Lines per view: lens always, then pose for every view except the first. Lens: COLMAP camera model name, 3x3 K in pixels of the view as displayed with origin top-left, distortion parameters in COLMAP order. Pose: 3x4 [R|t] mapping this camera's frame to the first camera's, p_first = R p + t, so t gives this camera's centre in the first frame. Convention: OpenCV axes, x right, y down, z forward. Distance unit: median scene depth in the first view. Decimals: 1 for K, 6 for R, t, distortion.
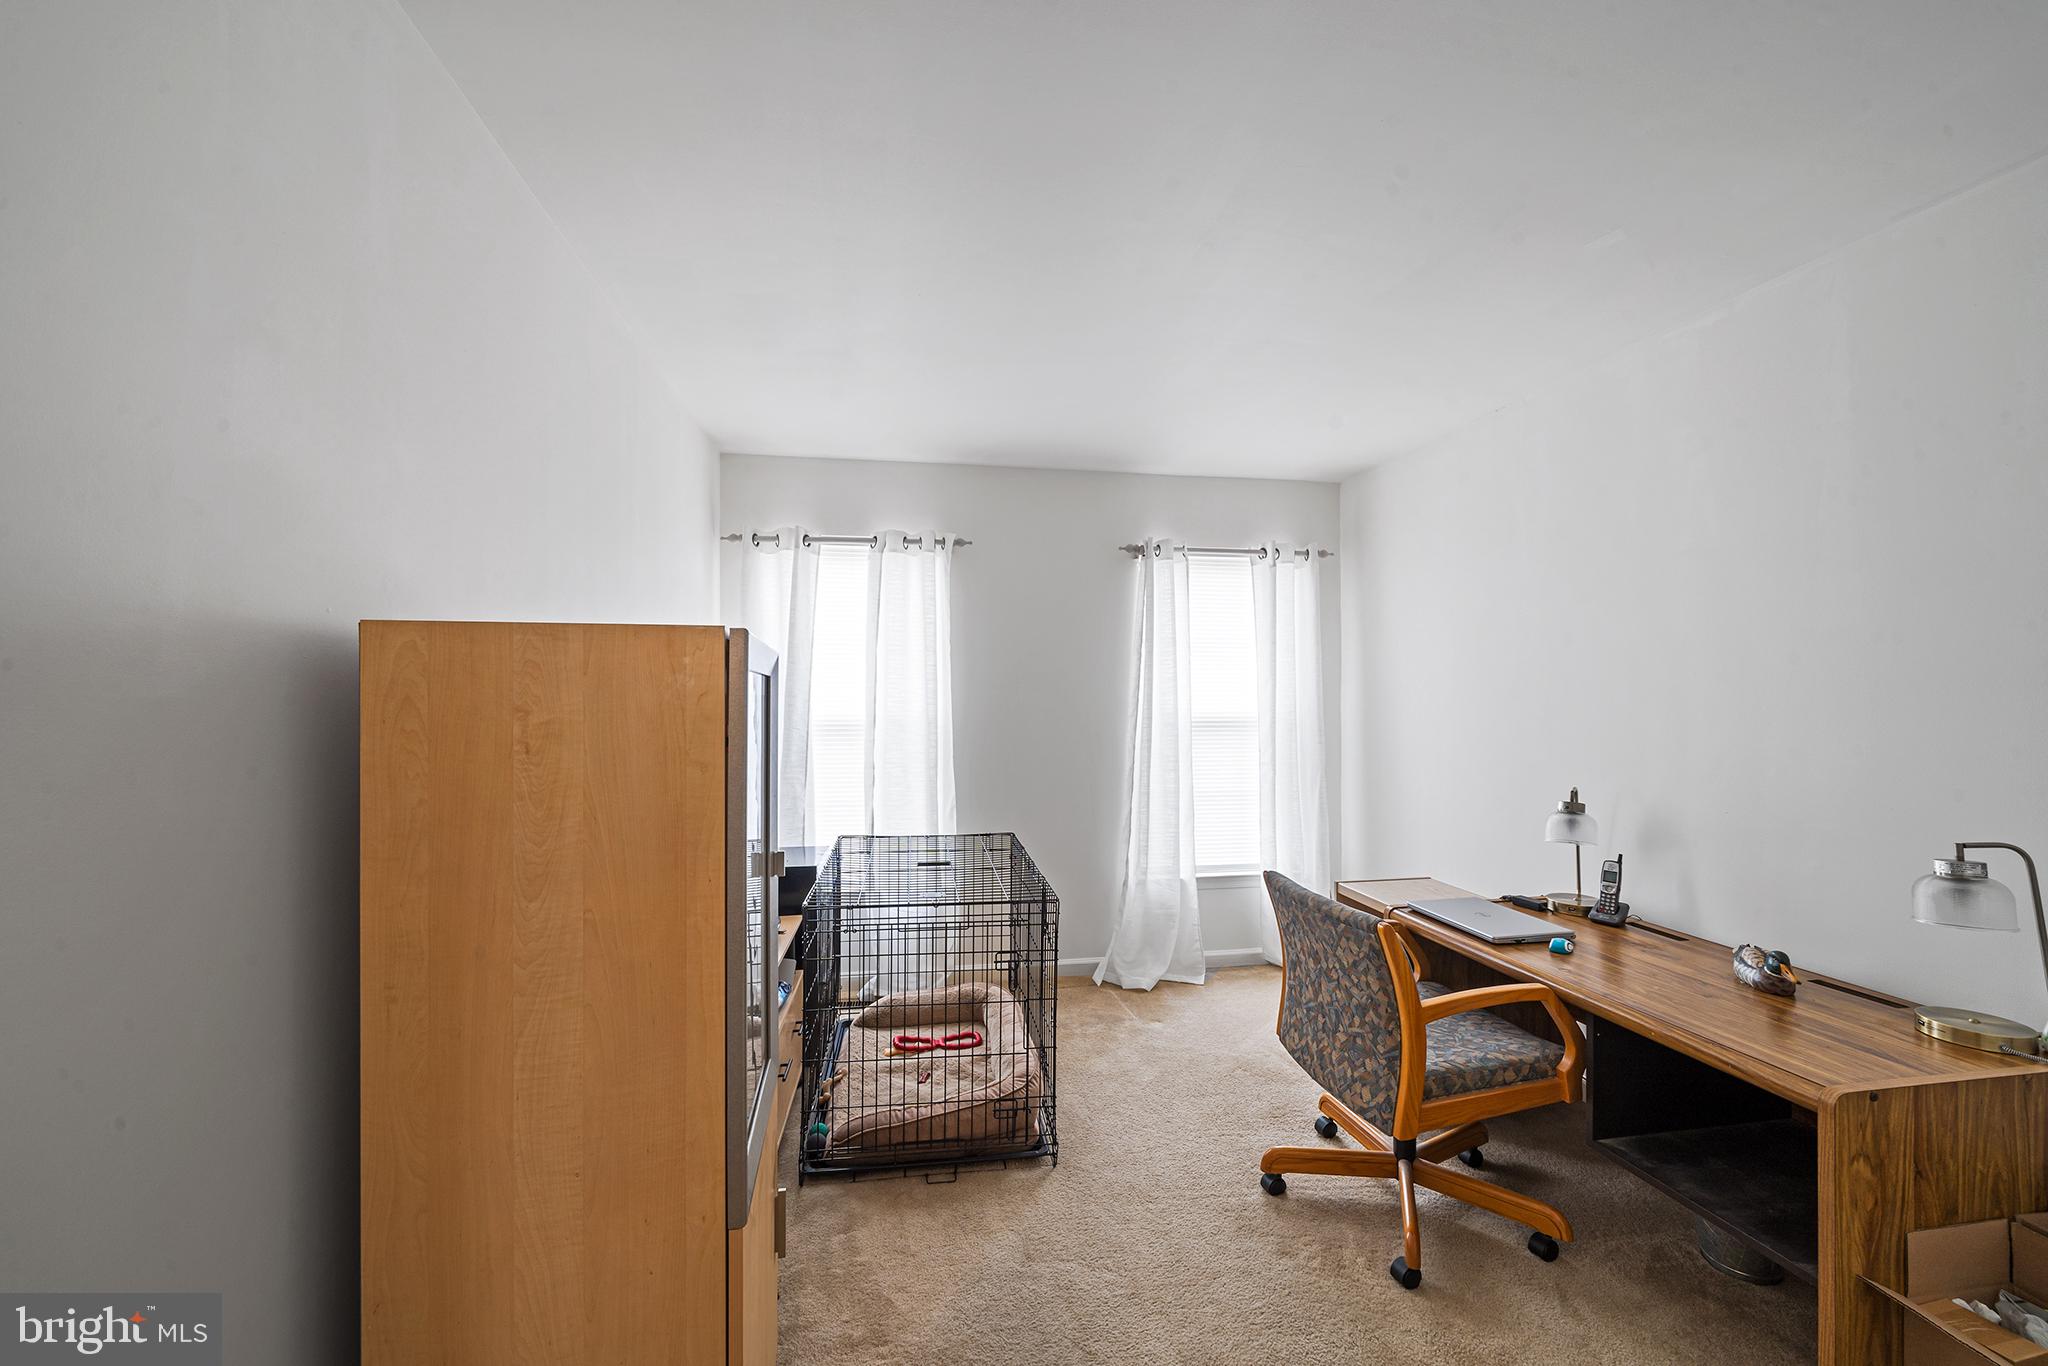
lens RADIAL K [[813.4, 0, 1013.8], [0, 813.4, 690.5], [0, 0, 1]] dist [-0.004920, 0.000820]
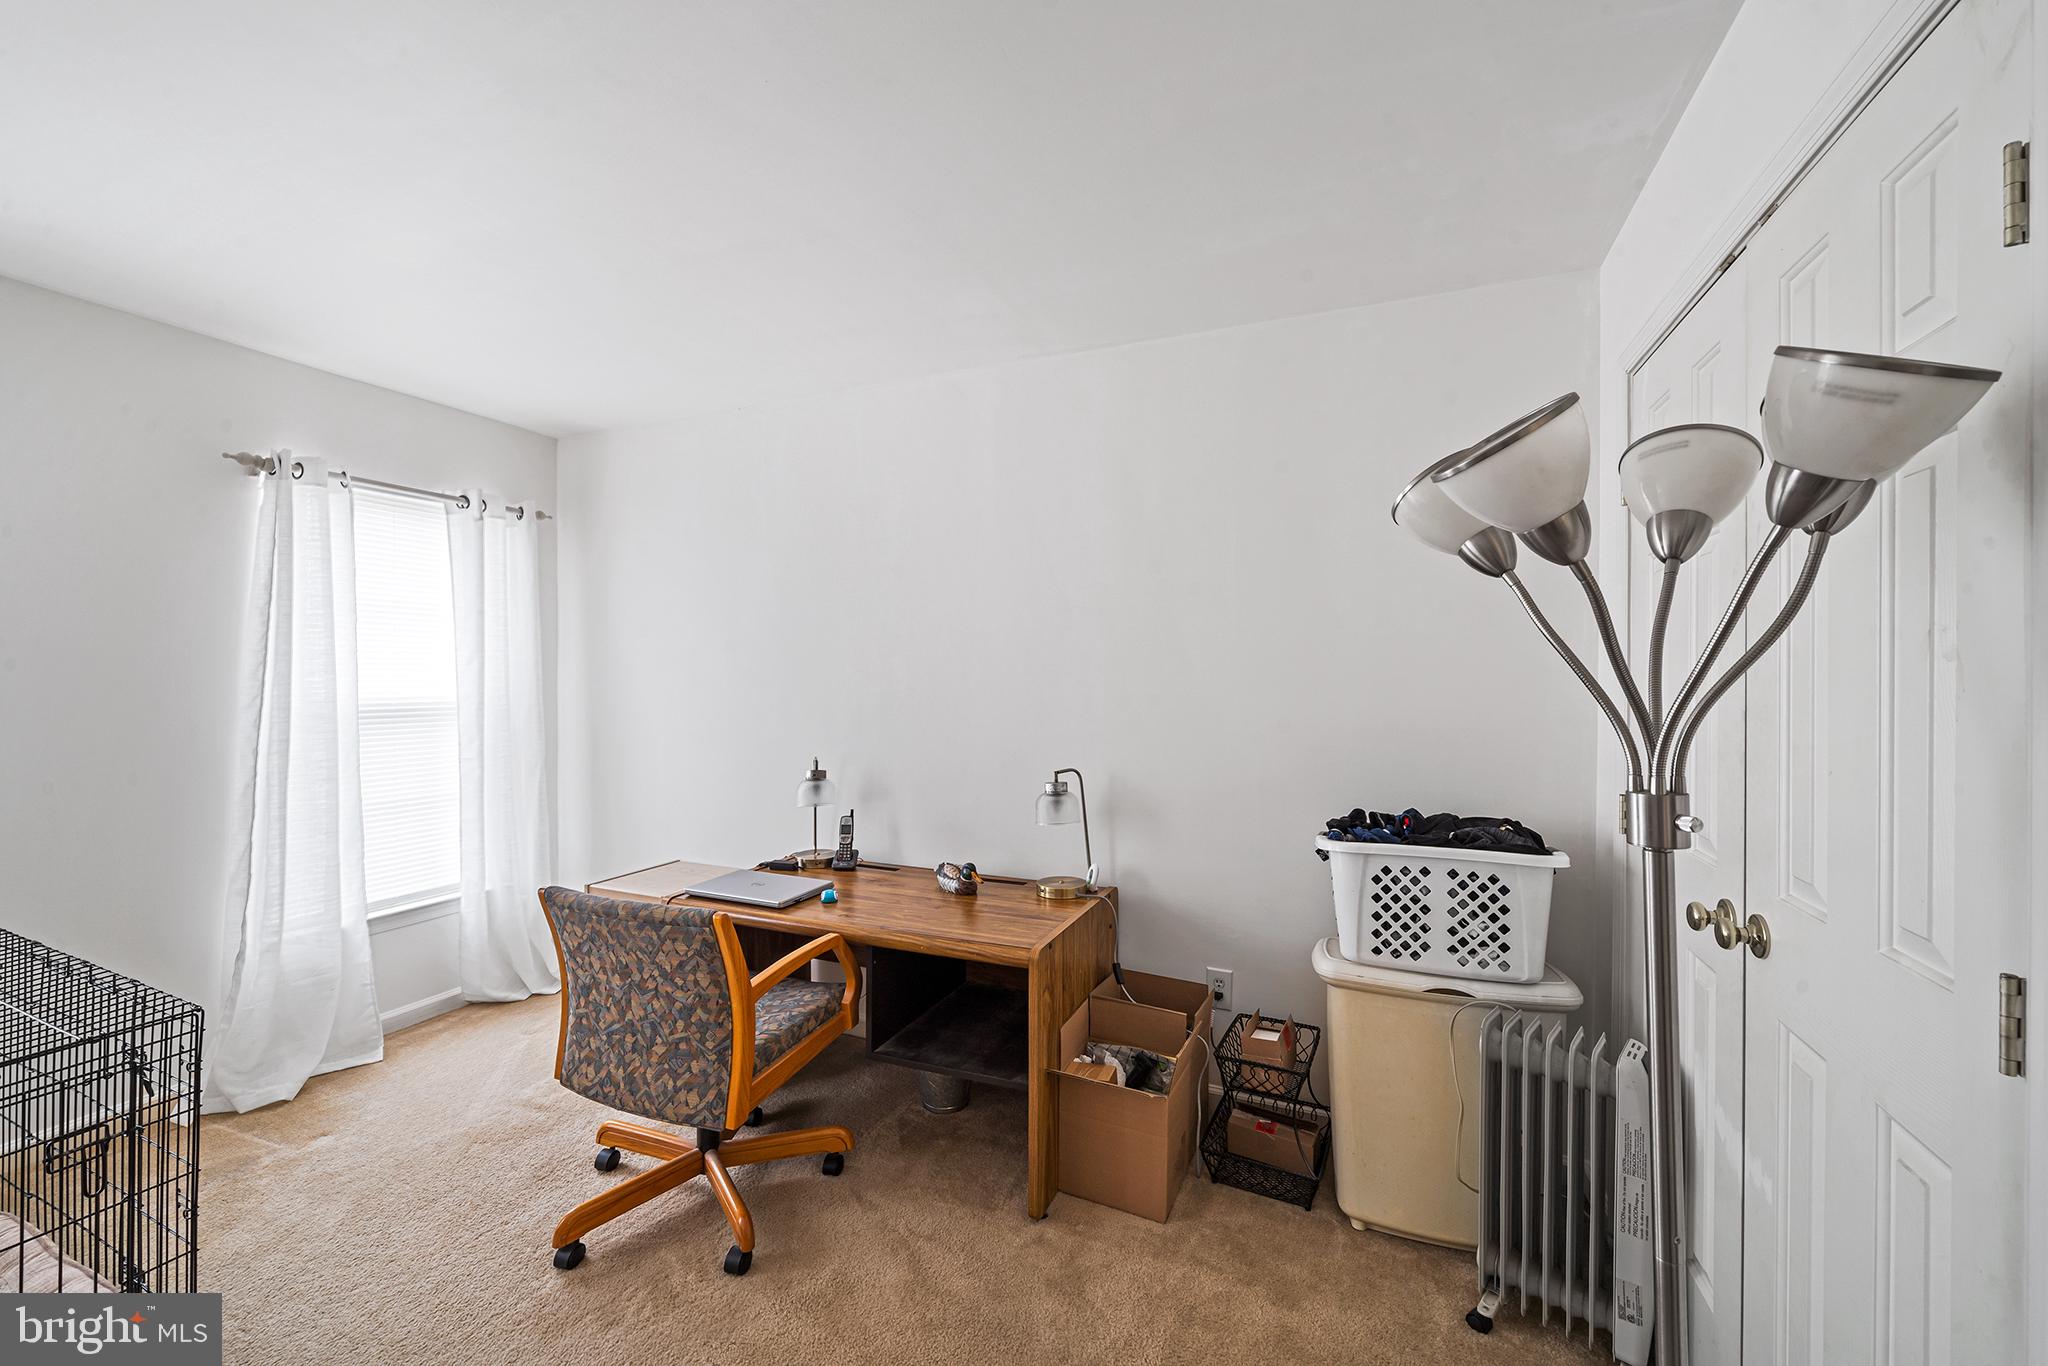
lens RADIAL K [[813.4, 0, 1030.3], [0, 813.4, 672.8], [0, 0, 1]] dist [-0.004920, 0.000820]
pose [[0.524484, 0.004283, 0.851410, -0.148135], [-0.006973, 0.999975, -0.000735, -0.001506], [-0.851392, -0.005551, 0.524501, 0.150909]]
